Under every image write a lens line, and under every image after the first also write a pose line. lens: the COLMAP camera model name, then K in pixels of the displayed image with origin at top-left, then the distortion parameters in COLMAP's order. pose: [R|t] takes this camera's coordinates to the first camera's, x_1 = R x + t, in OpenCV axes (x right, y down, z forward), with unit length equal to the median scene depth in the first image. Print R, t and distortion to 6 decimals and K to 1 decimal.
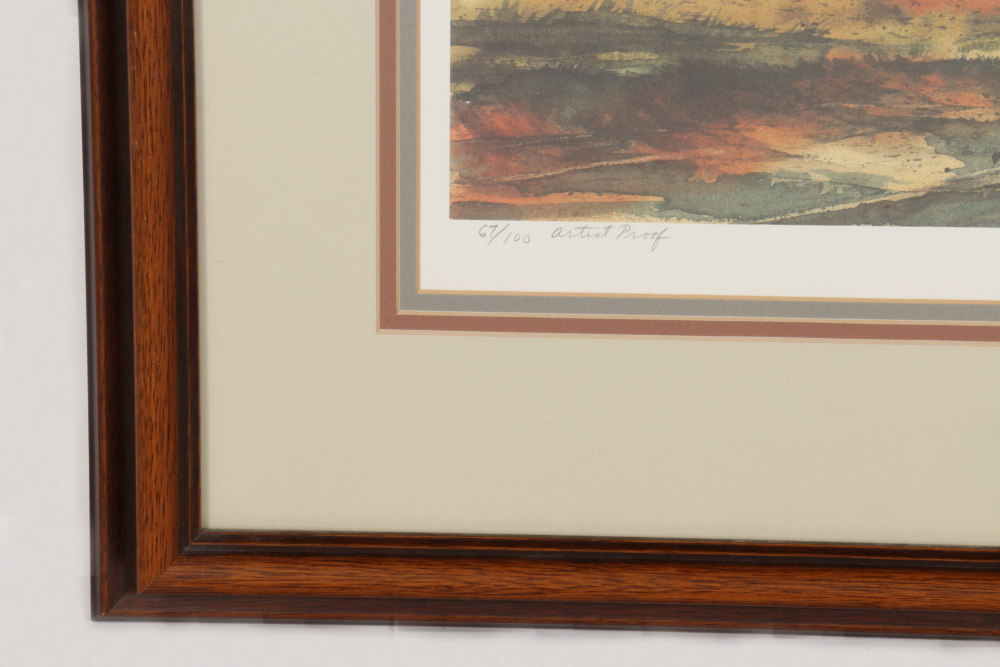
lens RADIAL K [[4067.0, 0, 502.1], [0, 4067.0, 332.1], [0, 0, 1]] dist [0.898044, 0.000000]
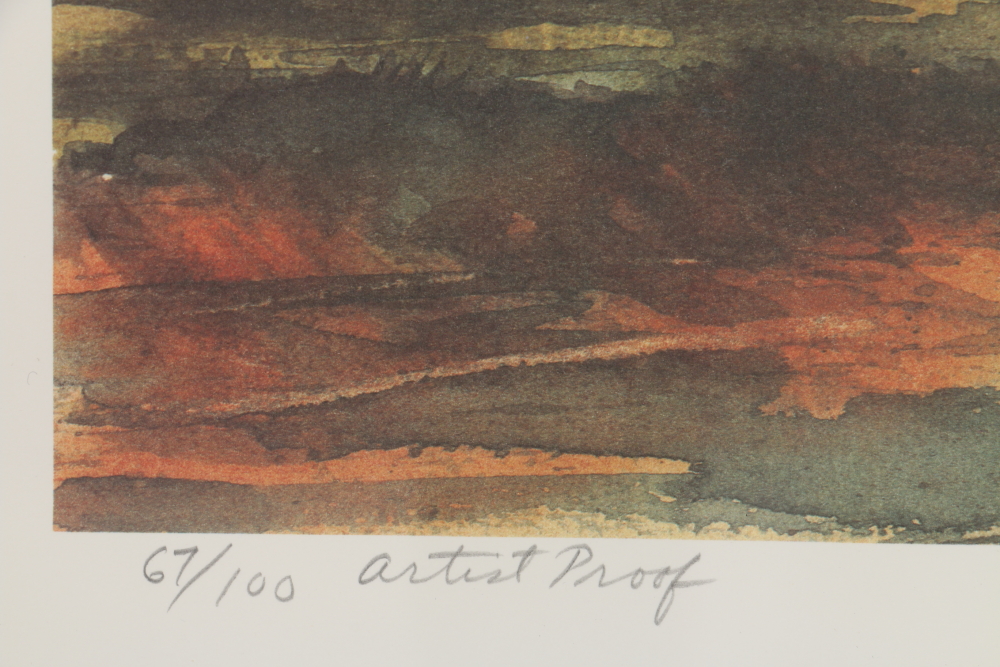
lens RADIAL K [[5203.8, 0, 500.5], [0, 5203.8, 334.8], [0, 0, 1]] dist [0.590105, 0.000000]
pose [[0.999595, -0.001193, 0.028432, 0.011711], [0.004753, 0.992085, -0.125479, 0.010649], [-0.028058, 0.125563, 0.991689, 0.572412]]
